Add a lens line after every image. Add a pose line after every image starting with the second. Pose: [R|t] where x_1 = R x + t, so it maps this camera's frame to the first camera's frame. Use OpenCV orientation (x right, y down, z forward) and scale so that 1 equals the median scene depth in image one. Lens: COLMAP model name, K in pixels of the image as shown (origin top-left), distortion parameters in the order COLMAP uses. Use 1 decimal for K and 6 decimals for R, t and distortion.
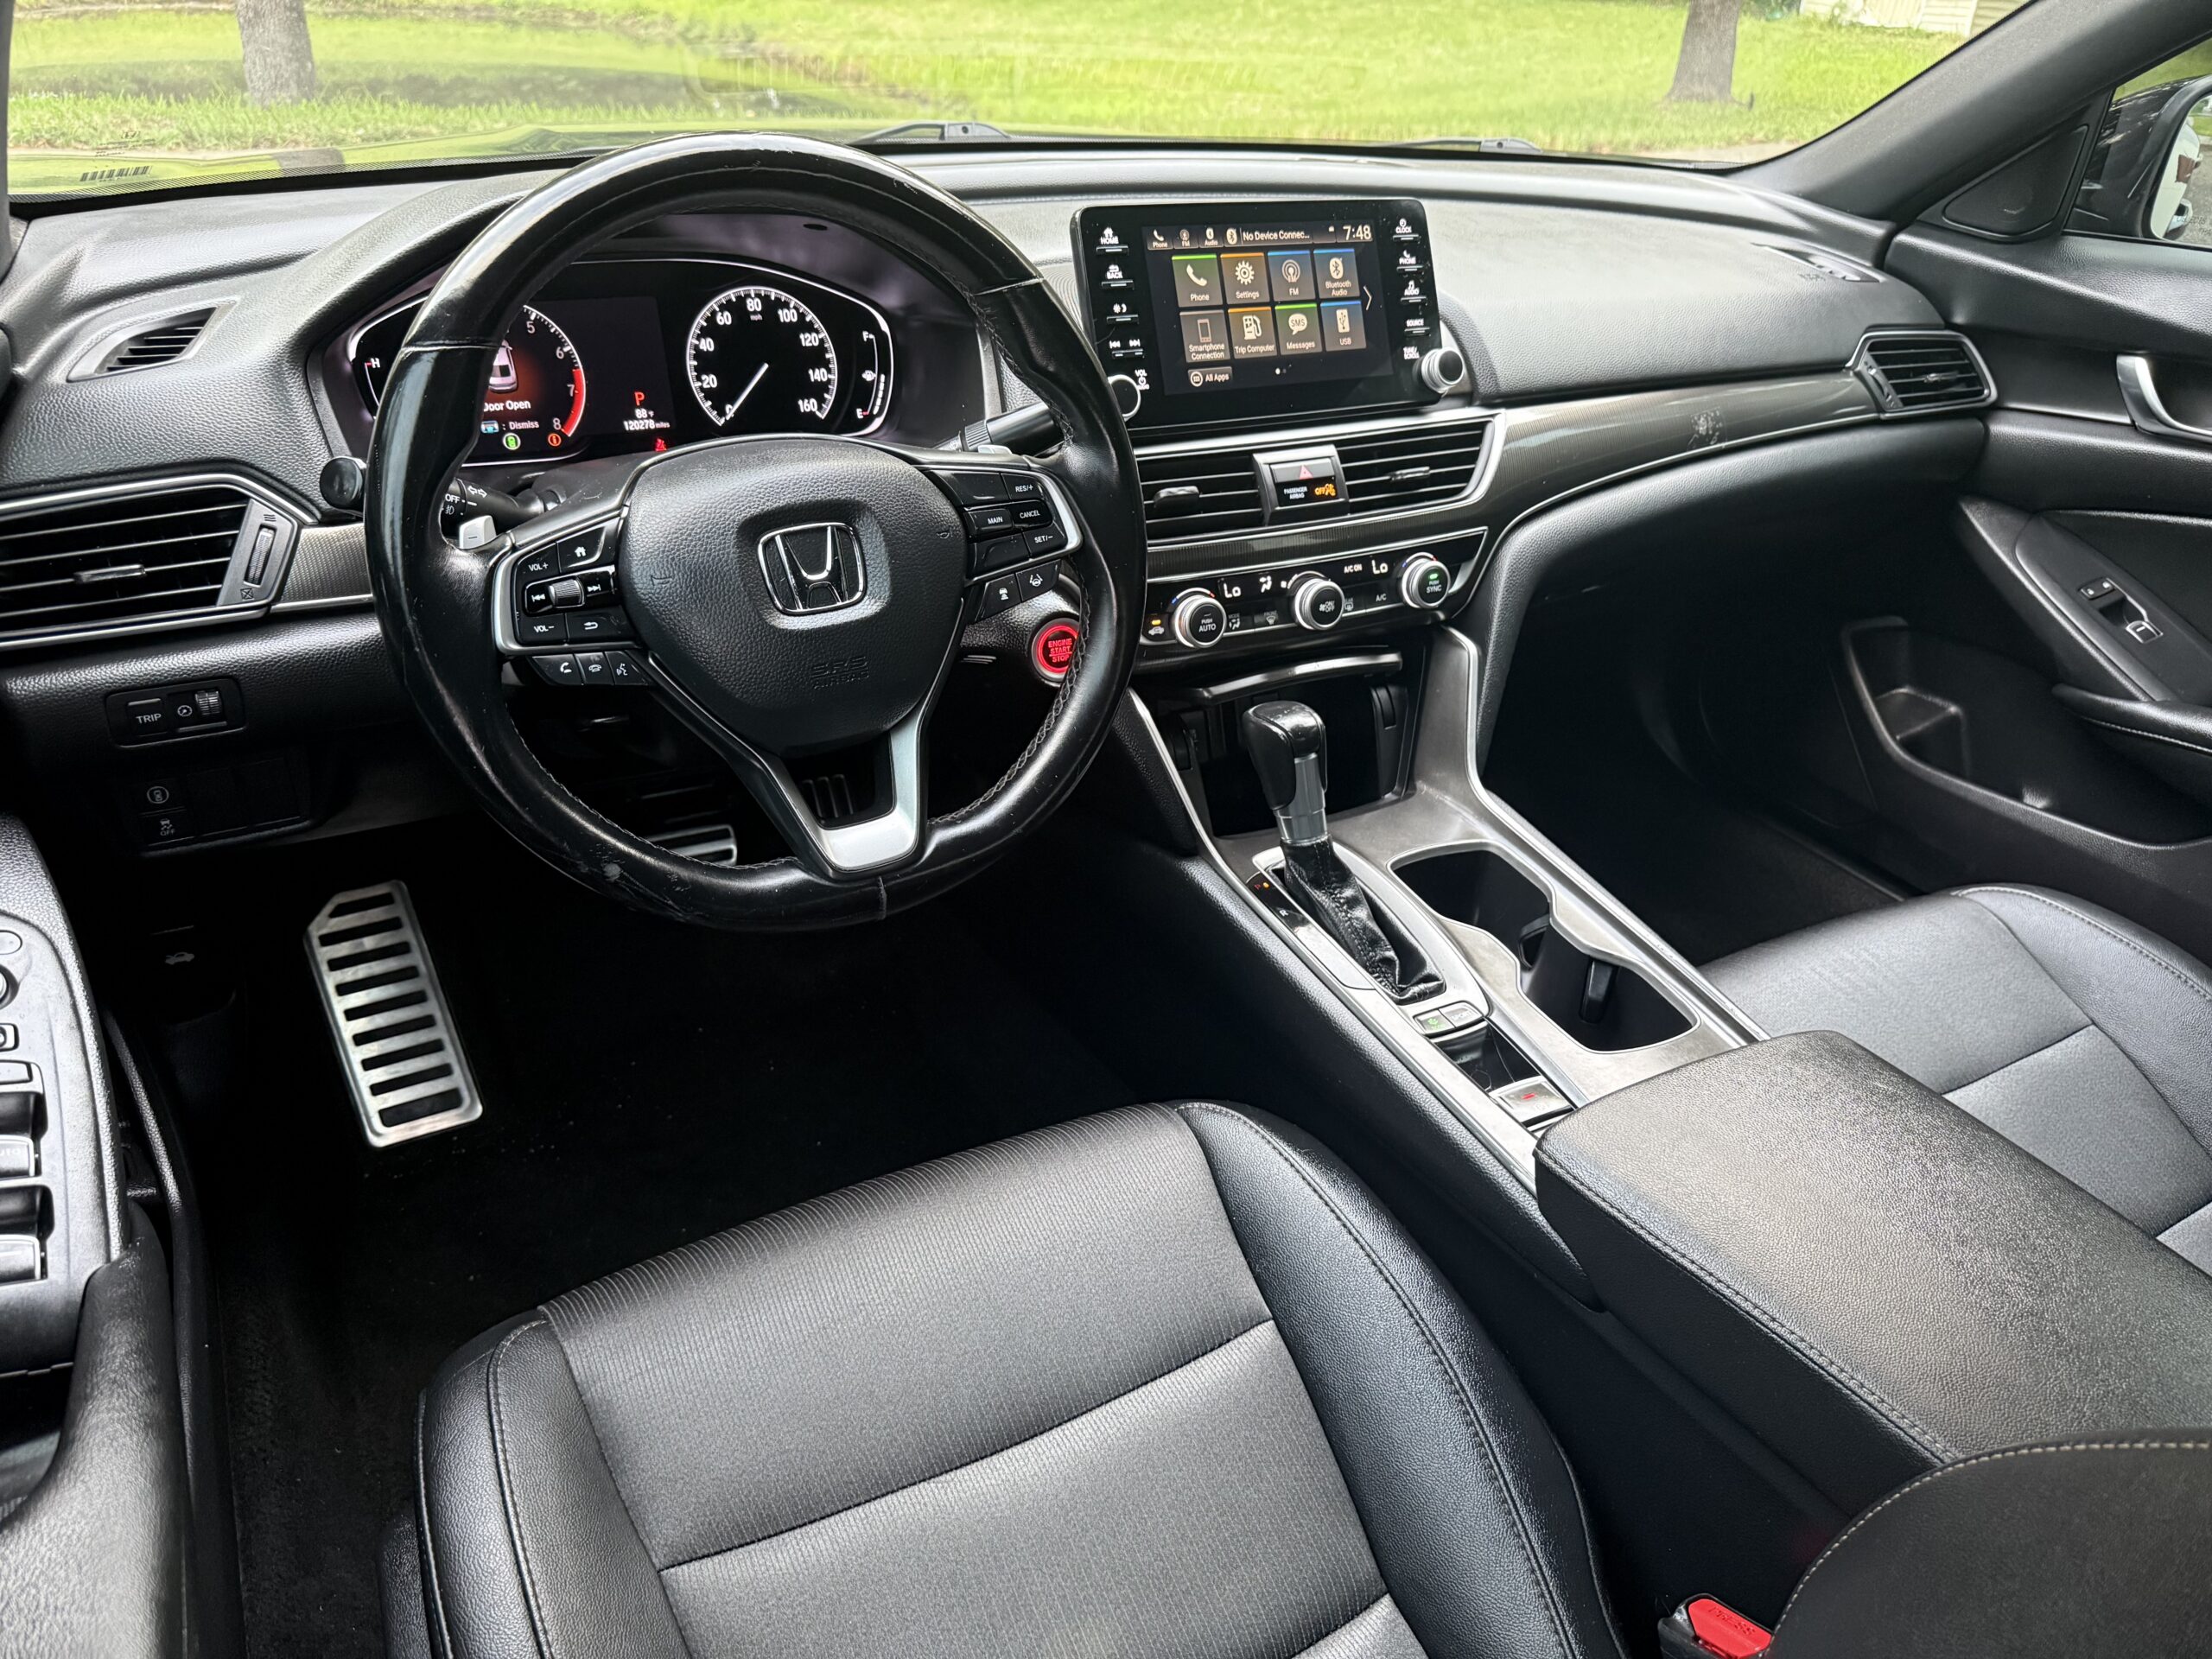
lens RADIAL K [[1538.4, 0, 1109.2], [0, 1538.4, 840.1], [0, 0, 1]] dist [0.119978, -0.179505]
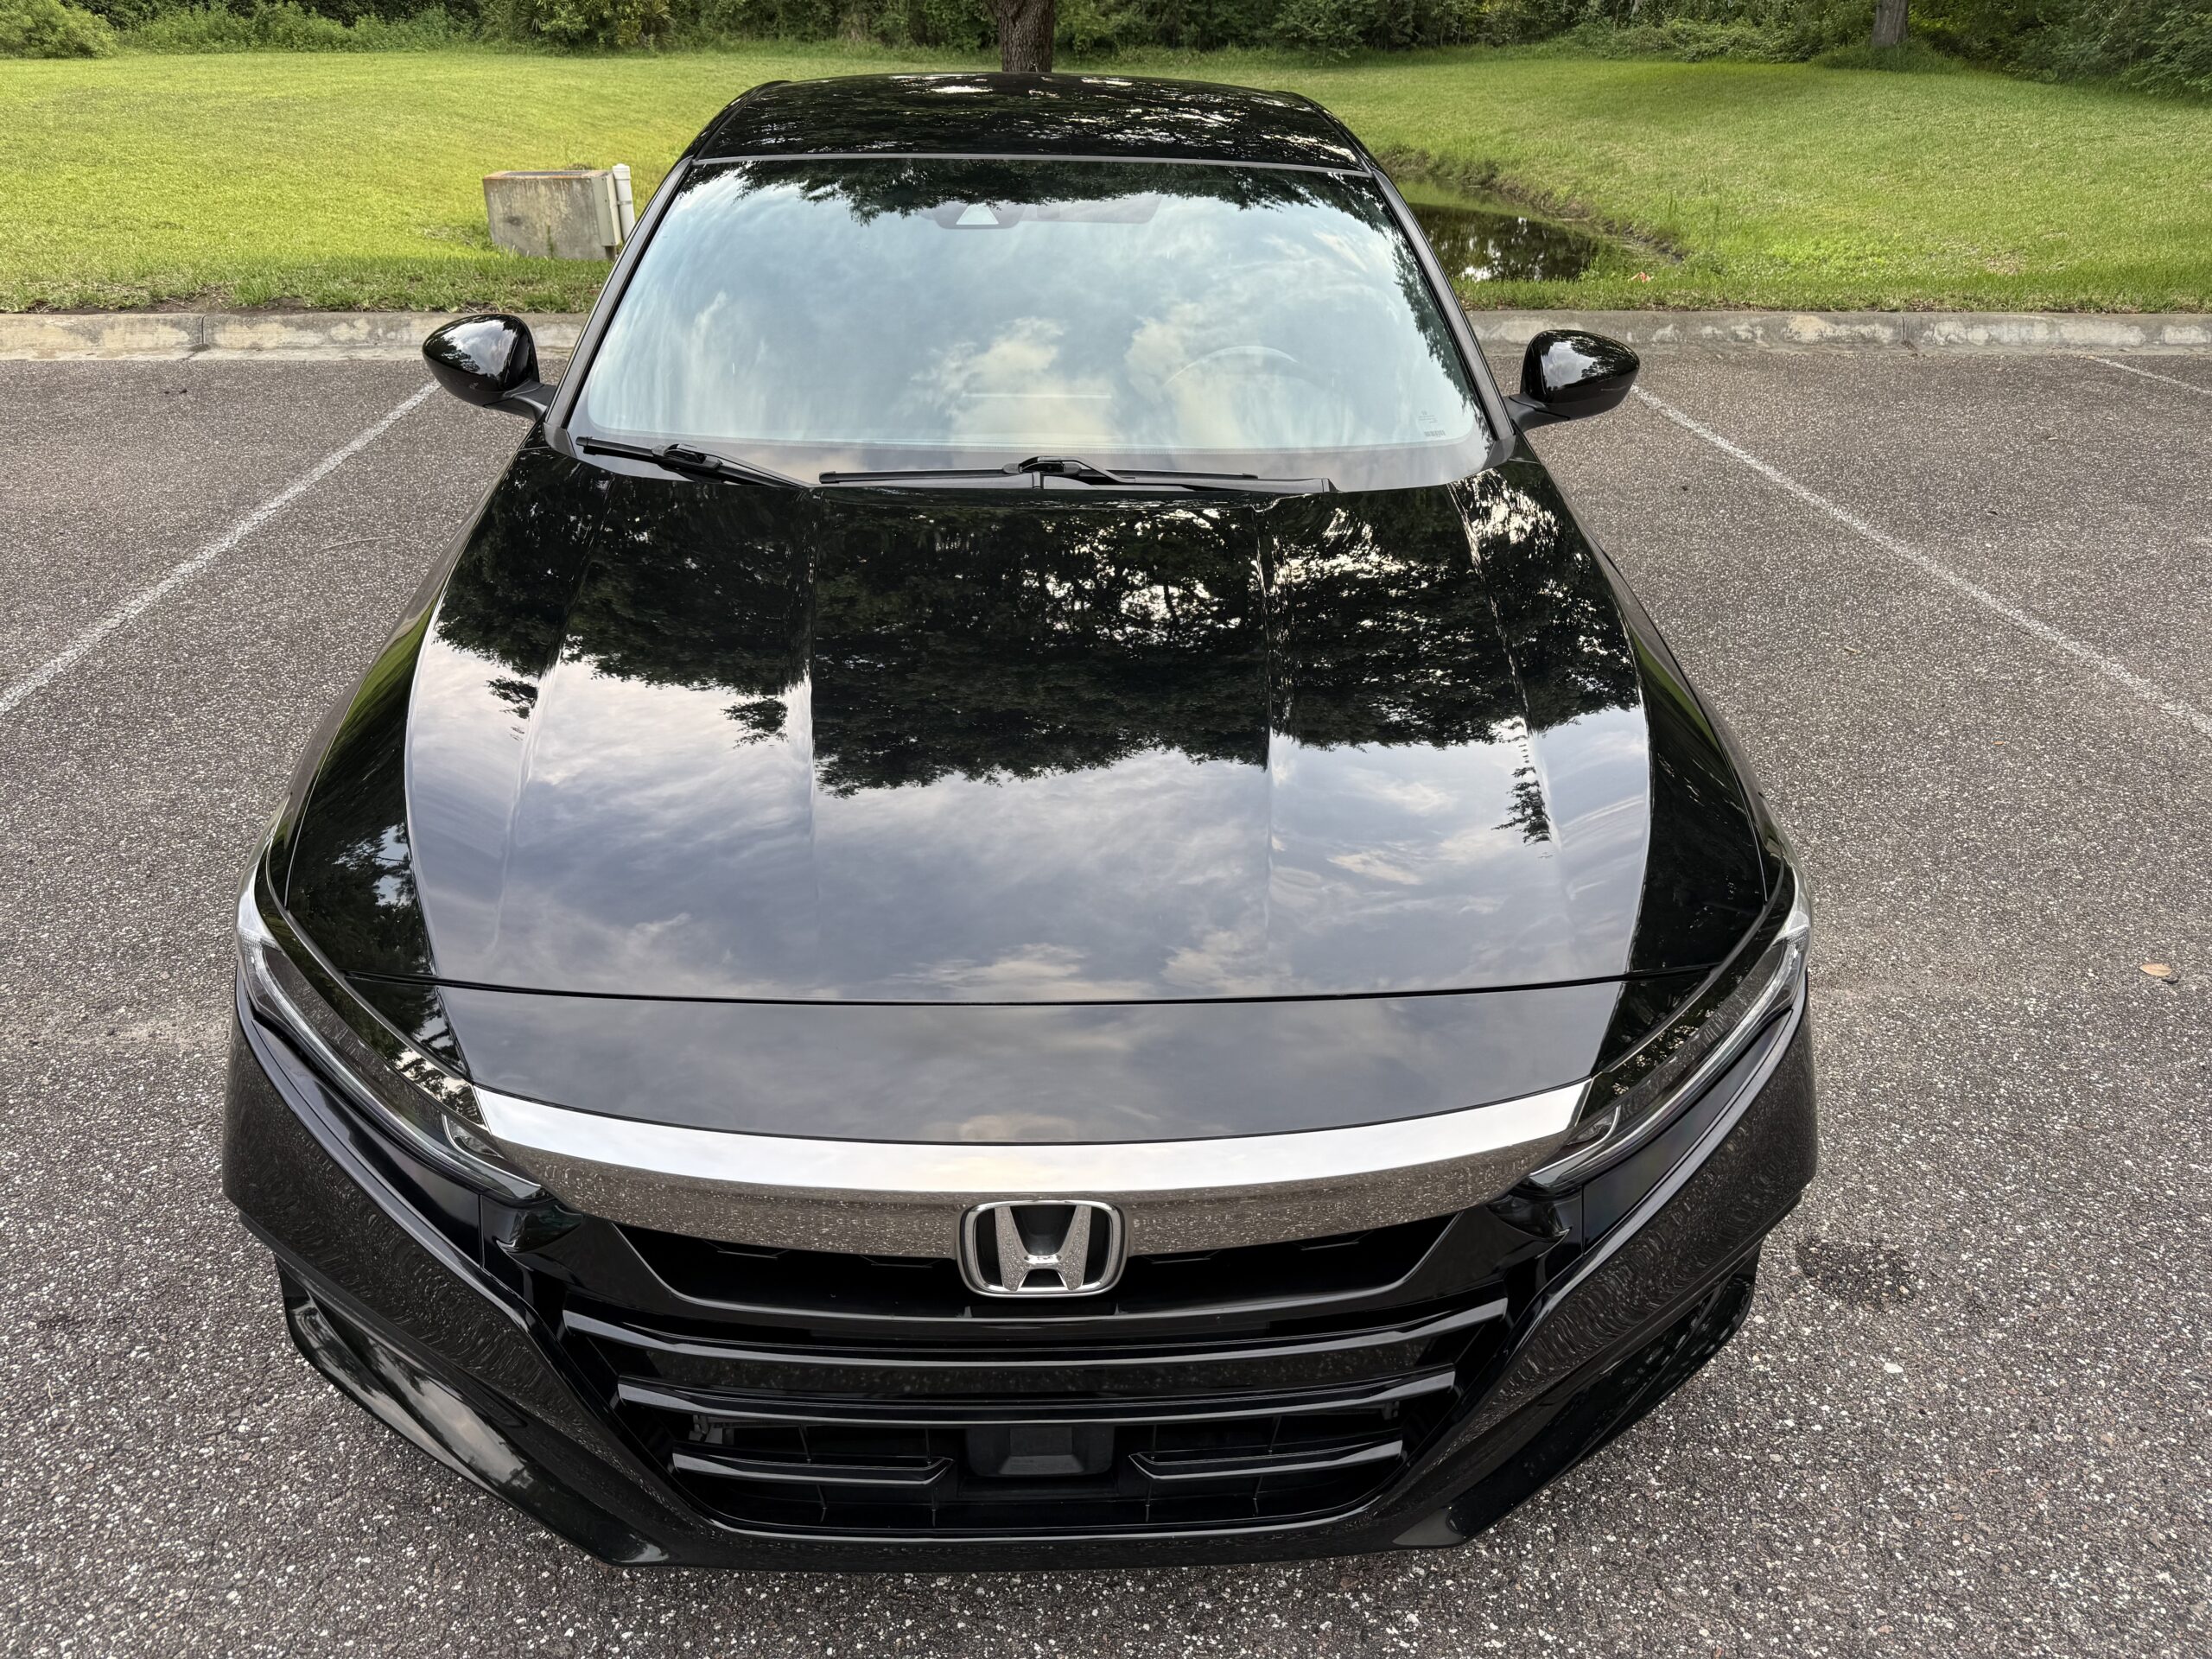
lens RADIAL K [[1564.1, 0, 1095.3], [0, 1564.1, 835.8], [0, 0, 1]] dist [0.007608, -0.009202]
pose [[0.897559, 0.156488, -0.412187, 0.998392], [-0.182890, 0.982812, -0.025125, 0.102607], [0.401171, 0.097936, 0.910753, -0.753413]]
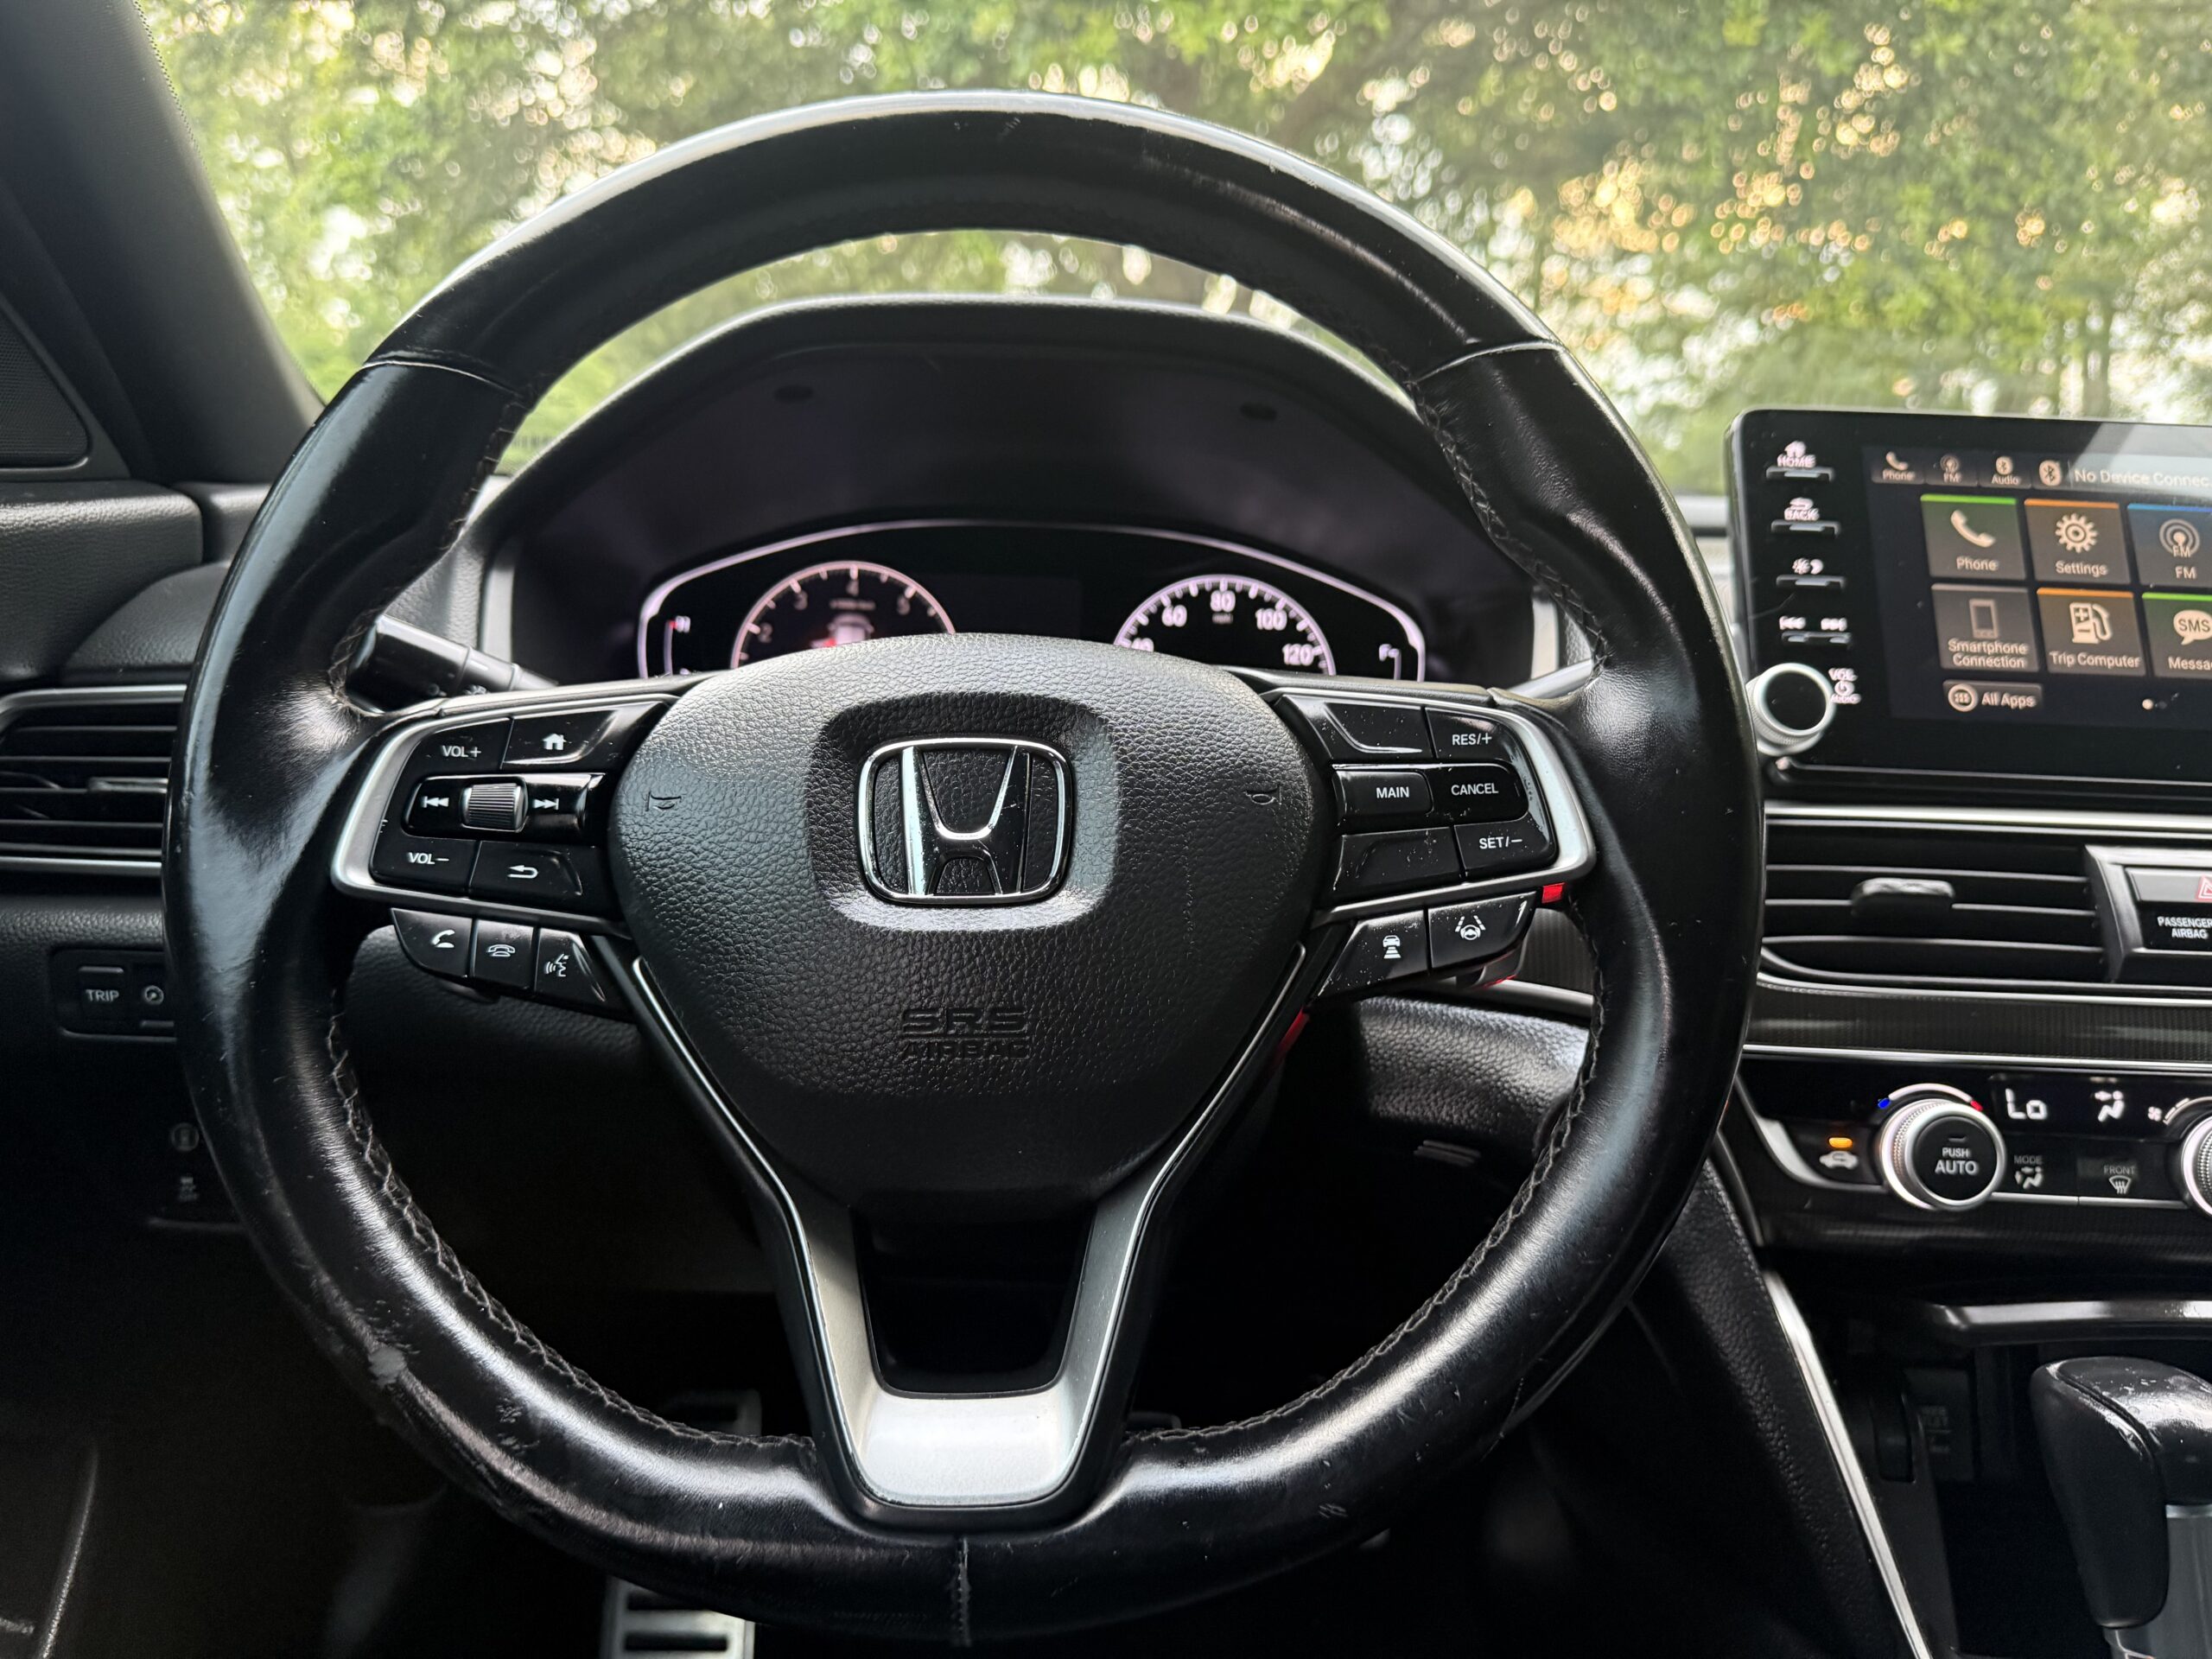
lens RADIAL K [[1572.3, 0, 1097.7], [0, 1572.3, 864.6], [0, 0, 1]] dist [-0.013945, -0.008031]
pose [[0.874035, 0.057475, -0.482451, 0.057263], [-0.230526, 0.923150, -0.307657, -0.016940], [0.427691, 0.380120, 0.820115, 0.453591]]
